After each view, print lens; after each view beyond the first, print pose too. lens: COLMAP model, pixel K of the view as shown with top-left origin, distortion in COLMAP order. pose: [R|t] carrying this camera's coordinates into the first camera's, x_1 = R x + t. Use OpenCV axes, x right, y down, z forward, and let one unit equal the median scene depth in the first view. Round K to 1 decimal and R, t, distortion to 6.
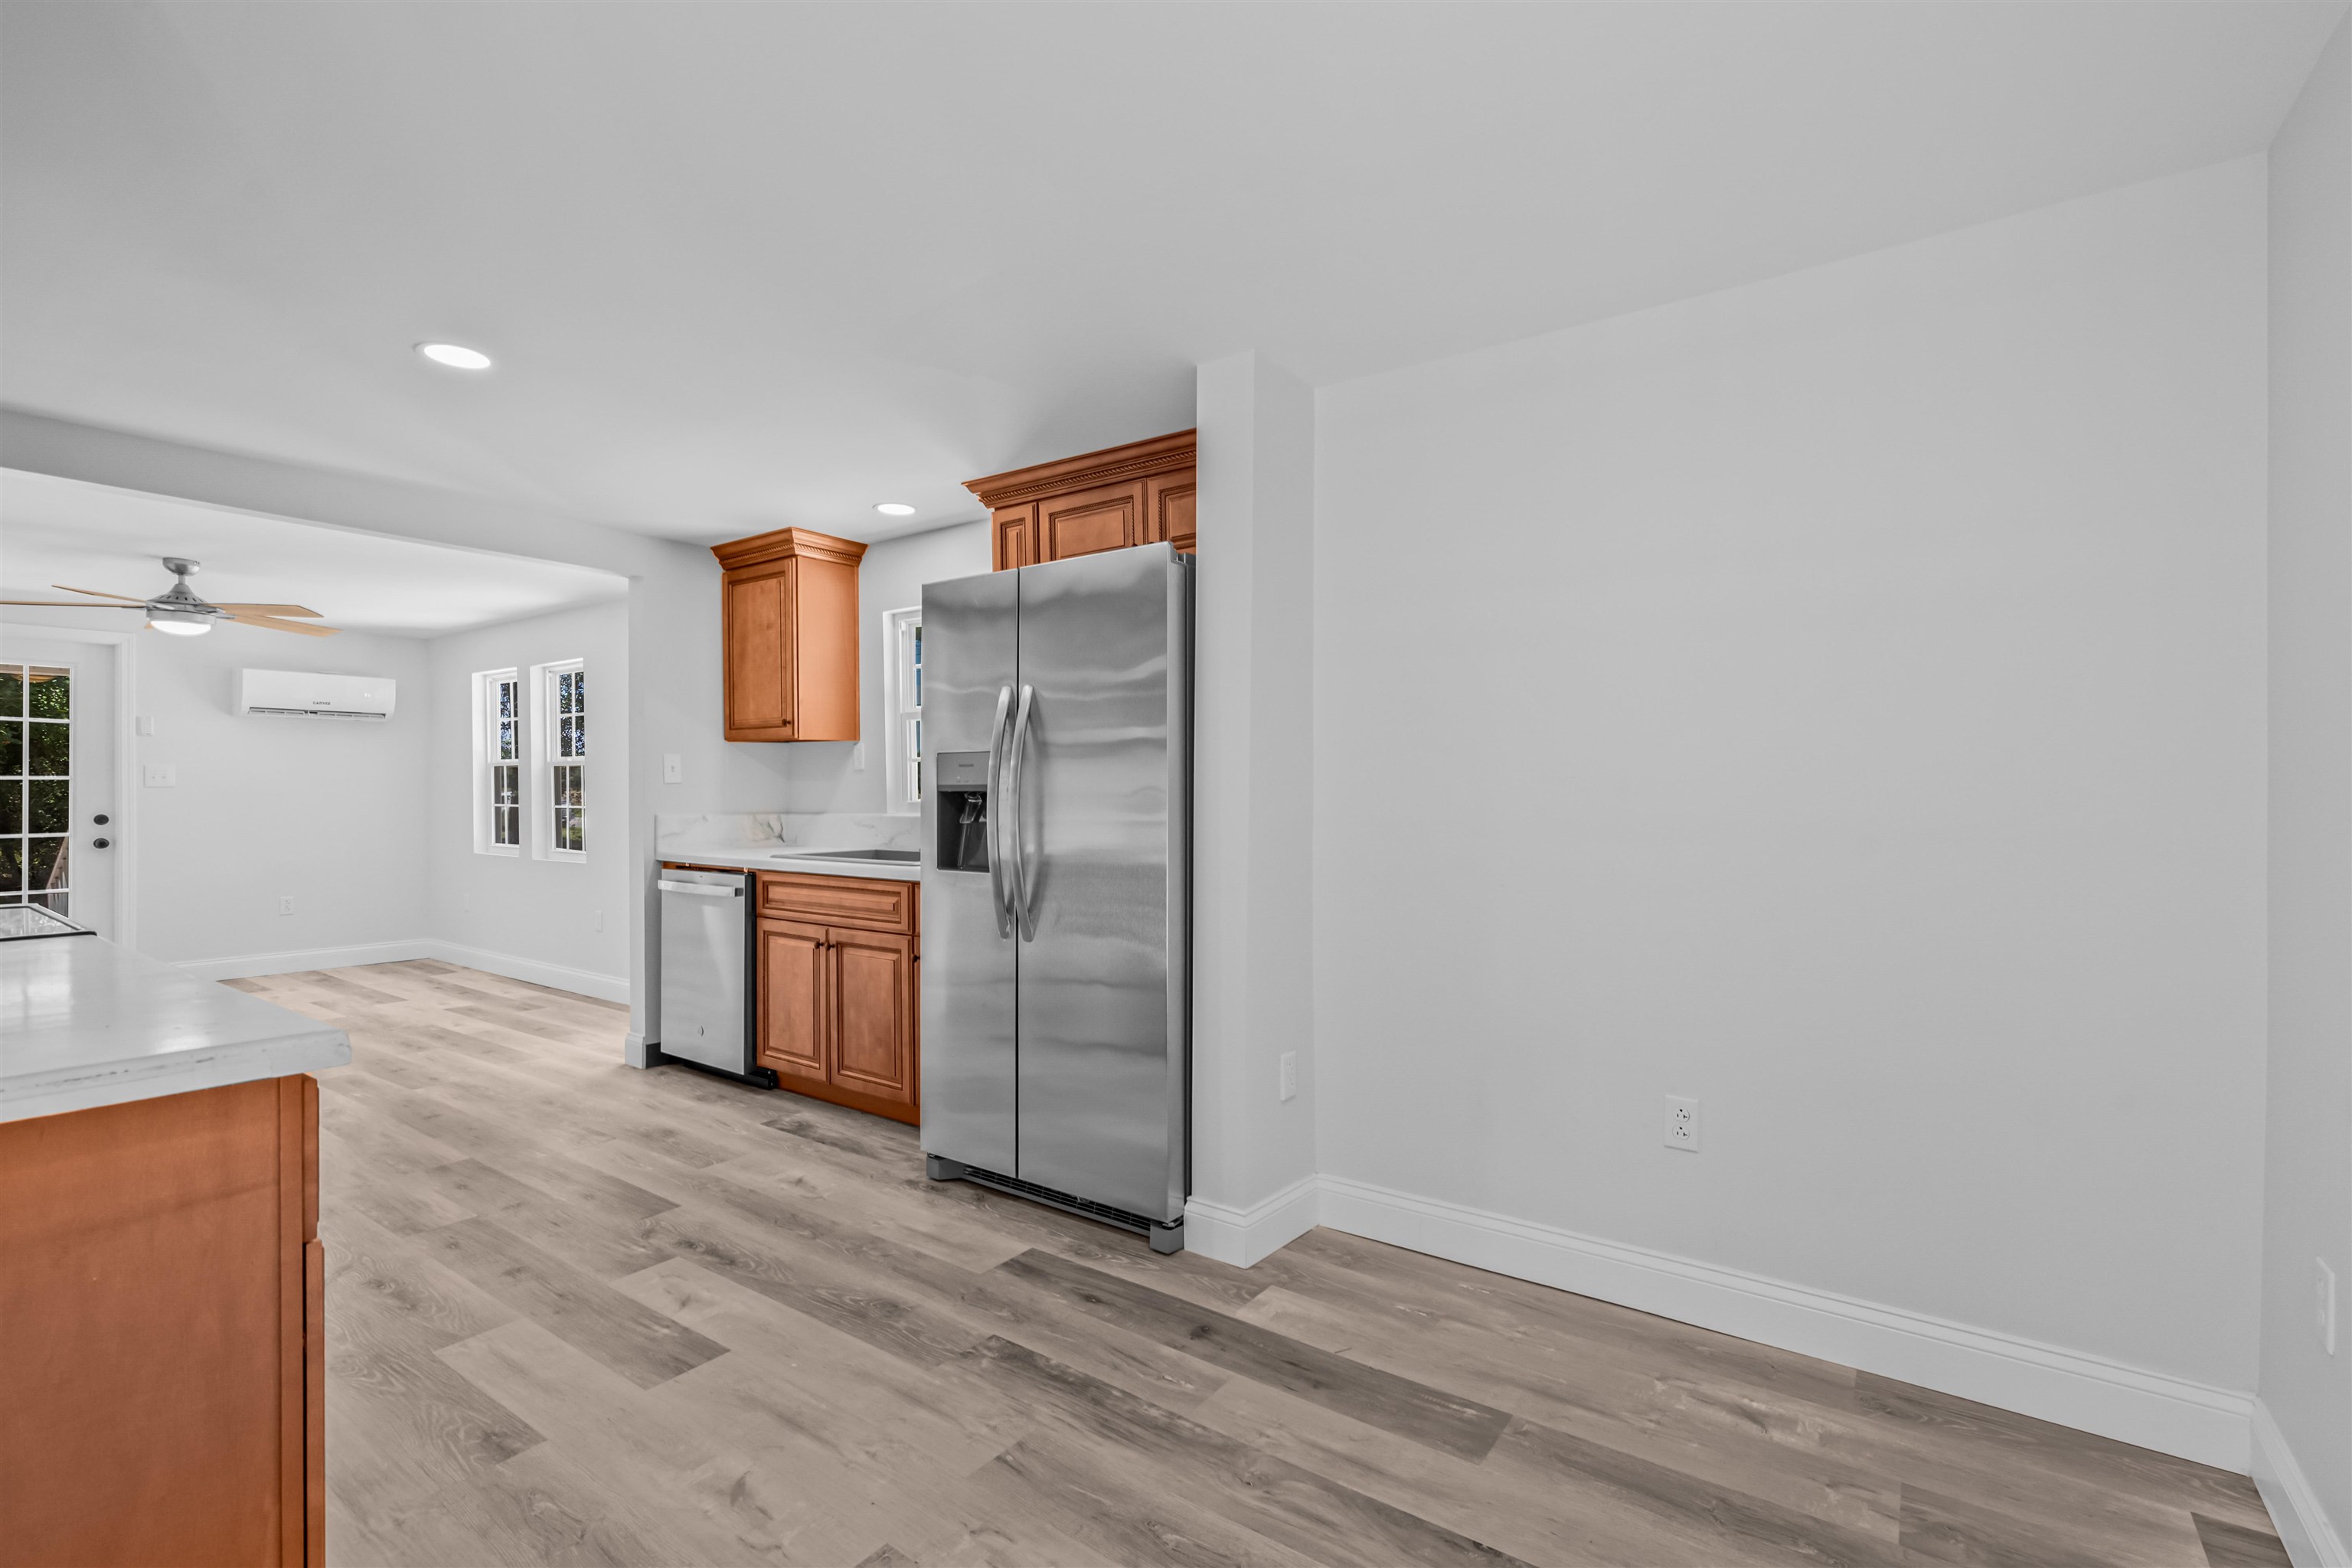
lens RADIAL K [[1063.9, 0, 1170.0], [0, 1063.9, 794.0], [0, 0, 1]] dist [-0.007828, 0.003206]
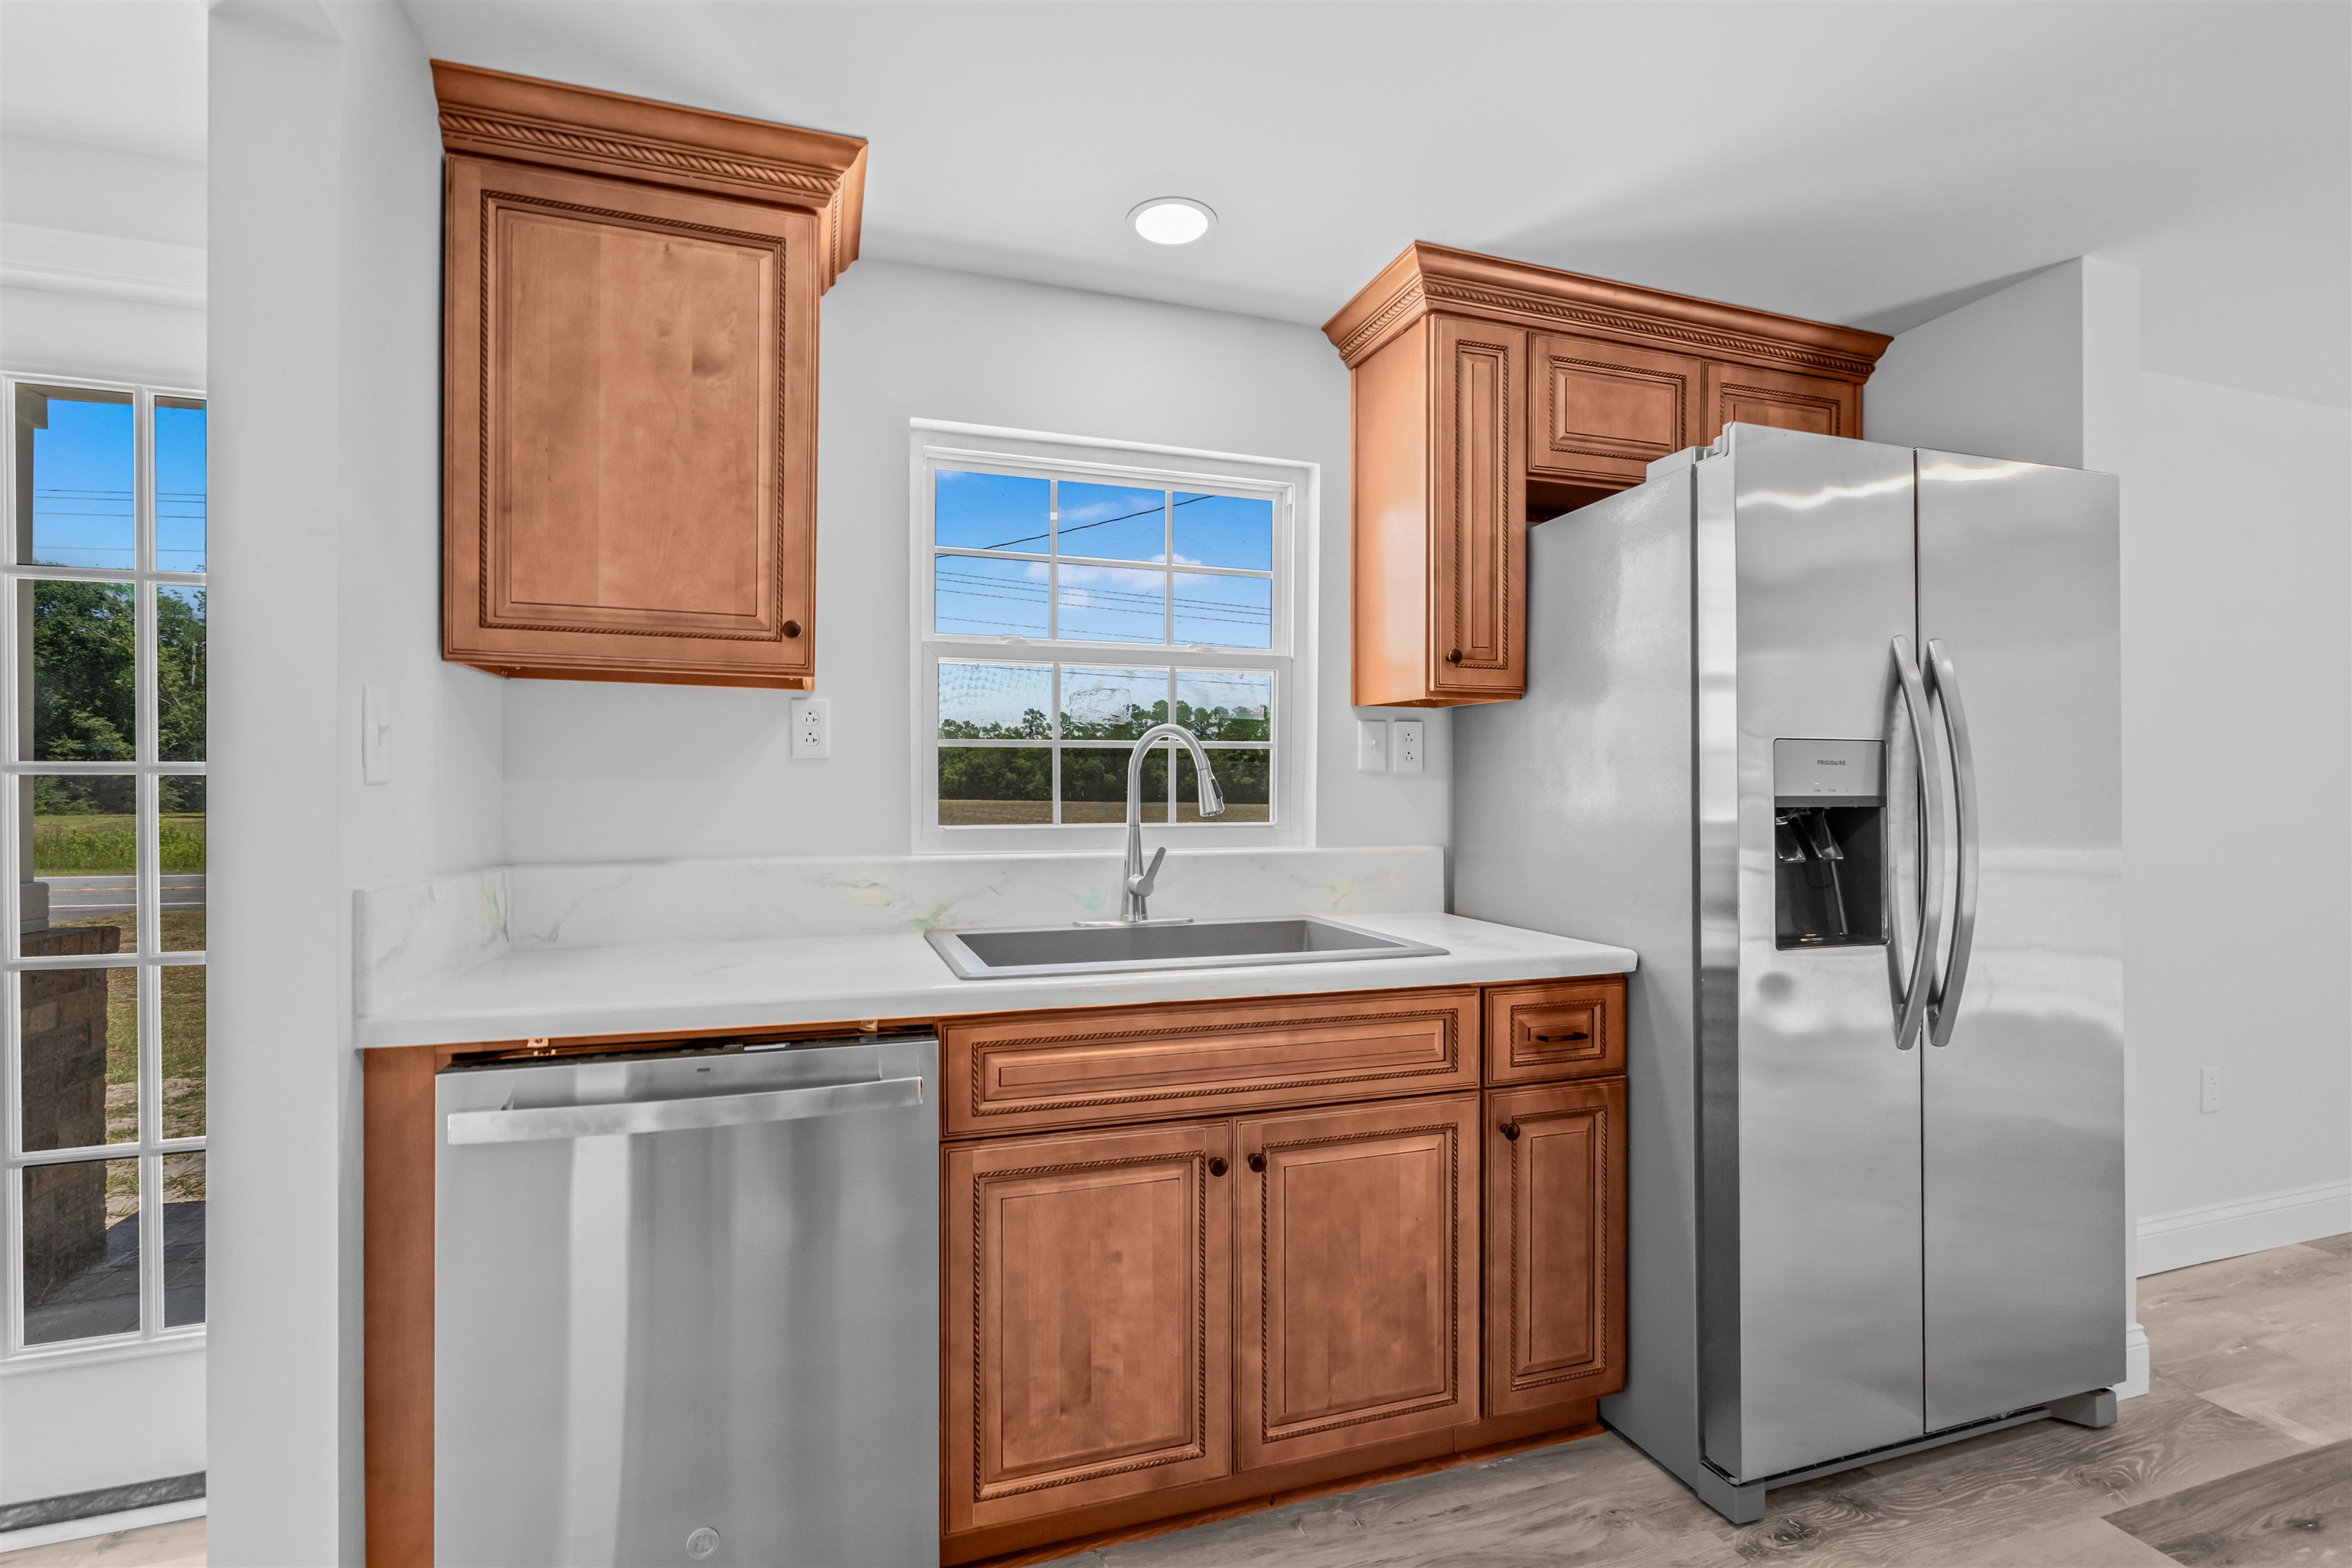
lens RADIAL K [[1063.9, 0, 1173.7], [0, 1063.9, 800.7], [0, 0, 1]] dist [-0.007828, 0.003206]
pose [[0.579940, 0.000487, 0.814659, -0.737836], [0.001951, 0.999996, -0.001986, -0.005139], [-0.814657, 0.002742, 0.579937, 0.817987]]
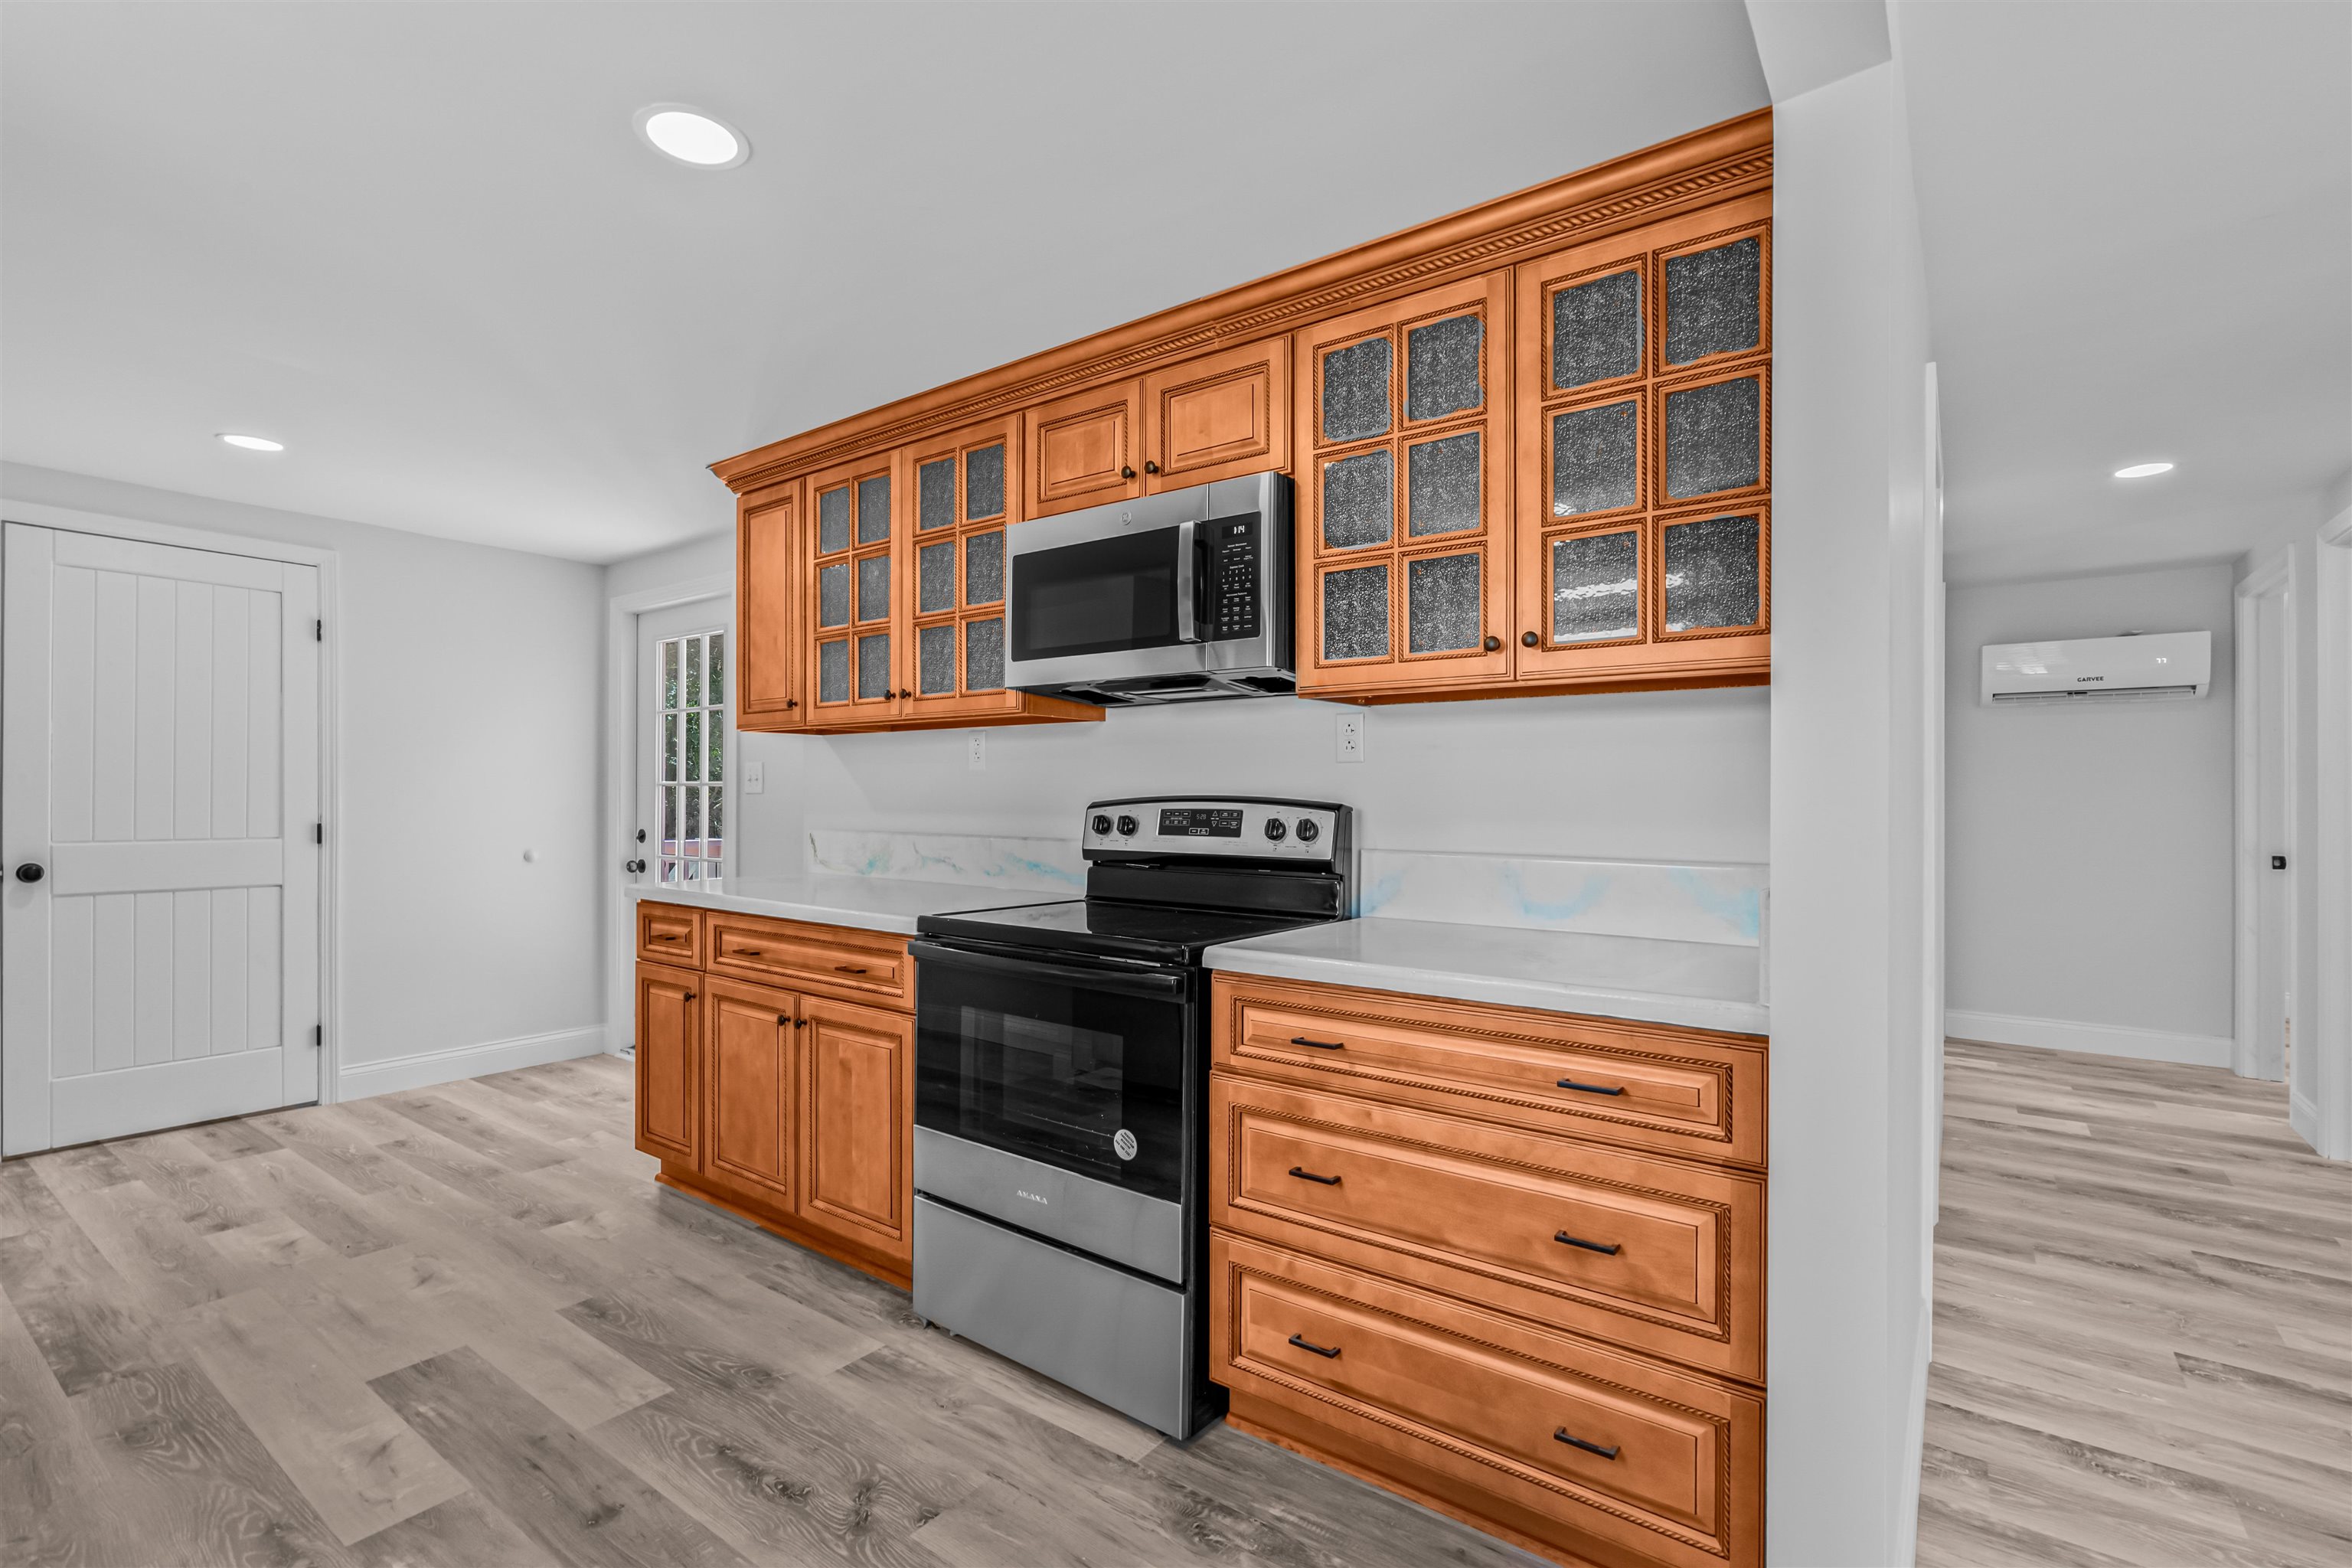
lens RADIAL K [[1063.9, 0, 1165.8], [0, 1063.9, 798.6], [0, 0, 1]] dist [-0.007828, 0.003206]
pose [[-0.999940, -0.002960, 0.010567, -0.707898], [-0.002917, 0.999988, 0.004056, -0.006693], [-0.010579, 0.004025, -0.999936, 1.202498]]
